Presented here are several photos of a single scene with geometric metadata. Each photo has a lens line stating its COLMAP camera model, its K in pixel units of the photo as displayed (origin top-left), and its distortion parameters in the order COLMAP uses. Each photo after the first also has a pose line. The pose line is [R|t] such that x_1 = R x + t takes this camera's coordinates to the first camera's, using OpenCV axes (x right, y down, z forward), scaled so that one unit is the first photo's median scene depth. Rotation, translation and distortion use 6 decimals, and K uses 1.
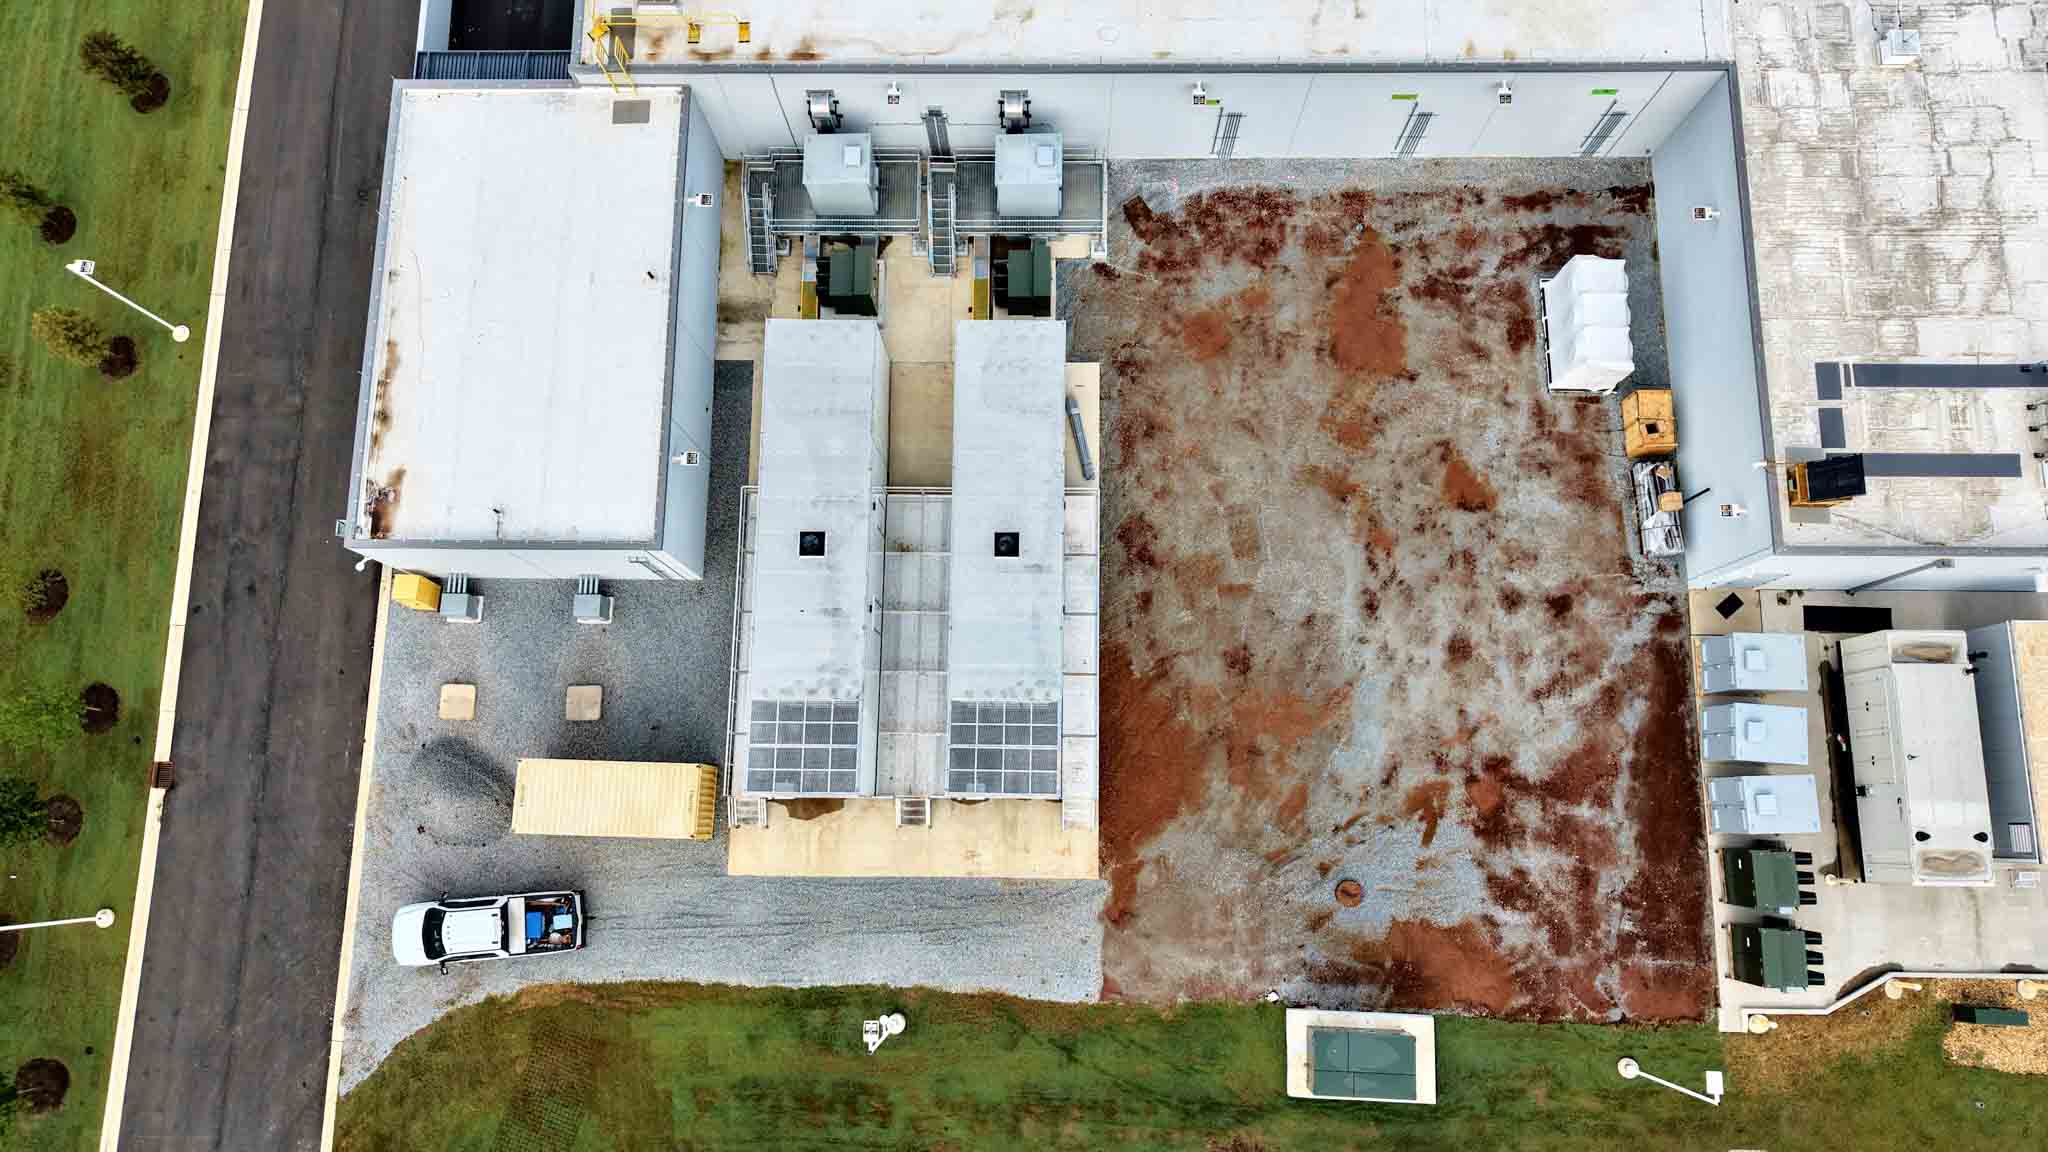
lens RADIAL K [[1375.8, 0, 1025.4], [0, 1375.8, 564.2], [0, 0, 1]] dist [0.042580, -0.045276]
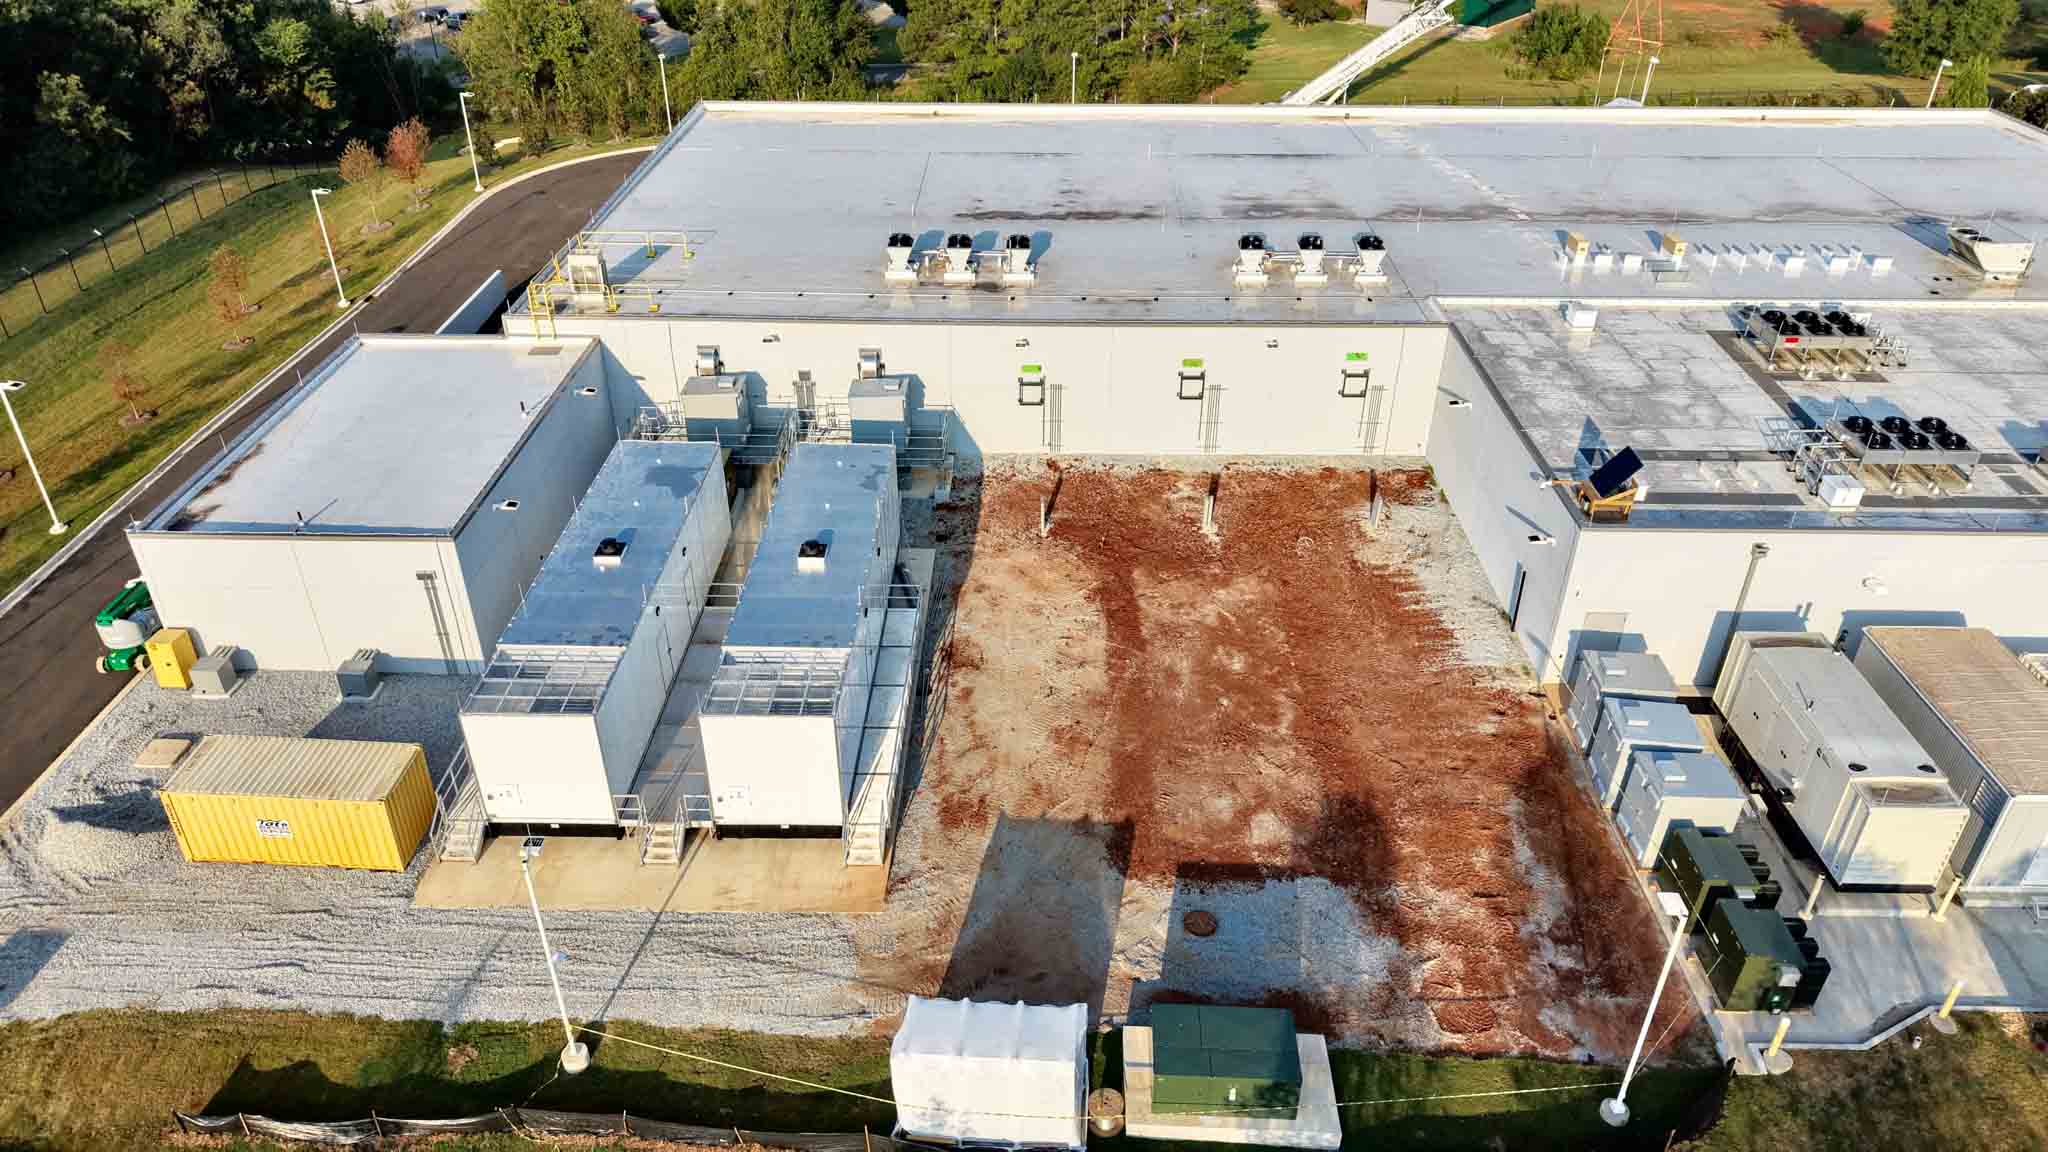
lens RADIAL K [[1375.8, 0, 1025.4], [0, 1375.8, 564.2], [0, 0, 1]] dist [0.042580, -0.045276]
pose [[0.999539, 0.028851, 0.009421, 0.124820], [-0.012565, 0.675935, -0.736854, 0.691498], [-0.027626, 0.736396, 0.675986, 0.335254]]
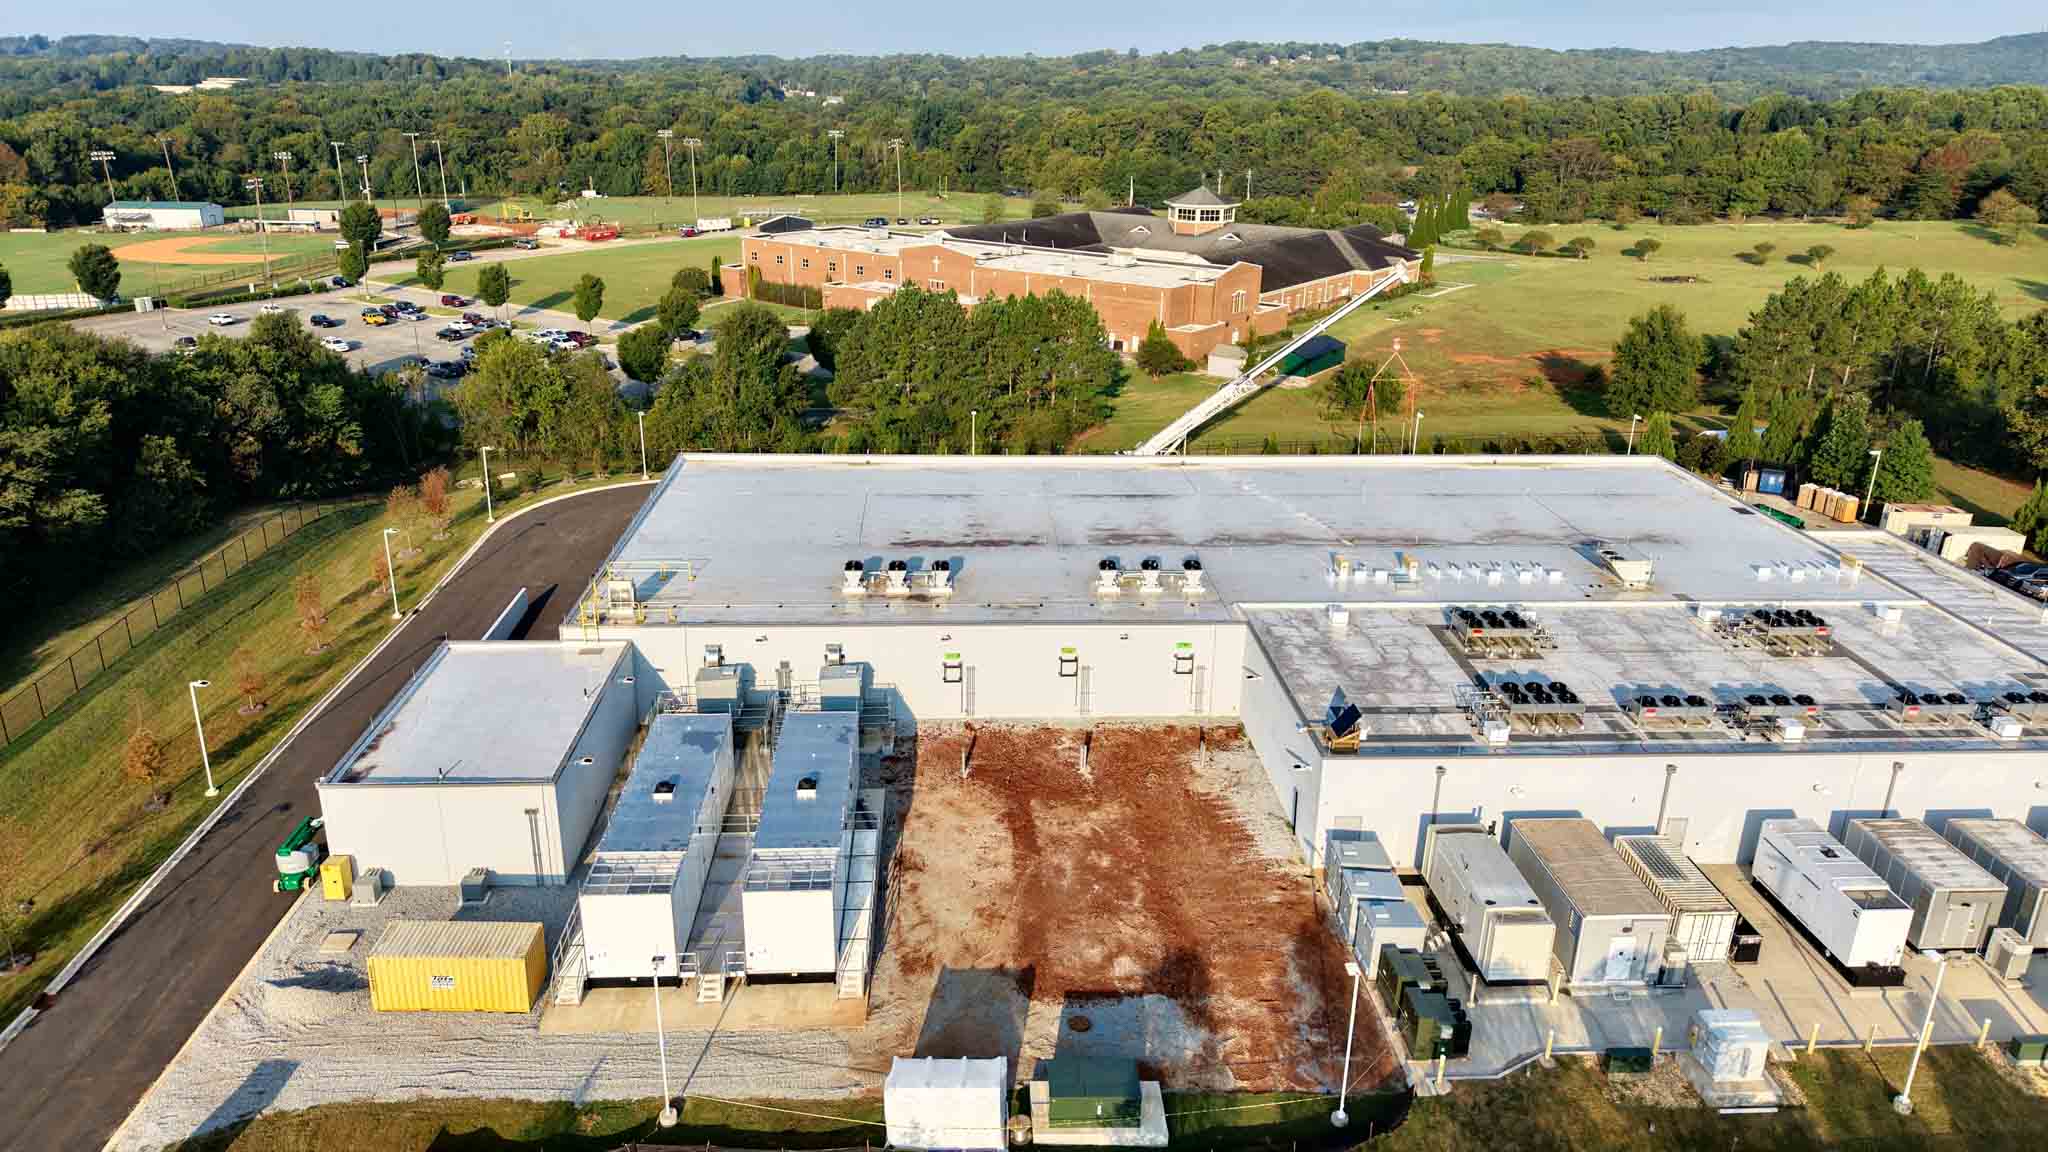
lens RADIAL K [[1375.8, 0, 1025.4], [0, 1375.8, 564.2], [0, 0, 1]] dist [0.042580, -0.045276]
pose [[0.996622, 0.019612, 0.079748, 0.089046], [0.058656, 0.509670, -0.858368, 1.064669], [-0.057479, 0.860147, 0.506798, 0.077812]]
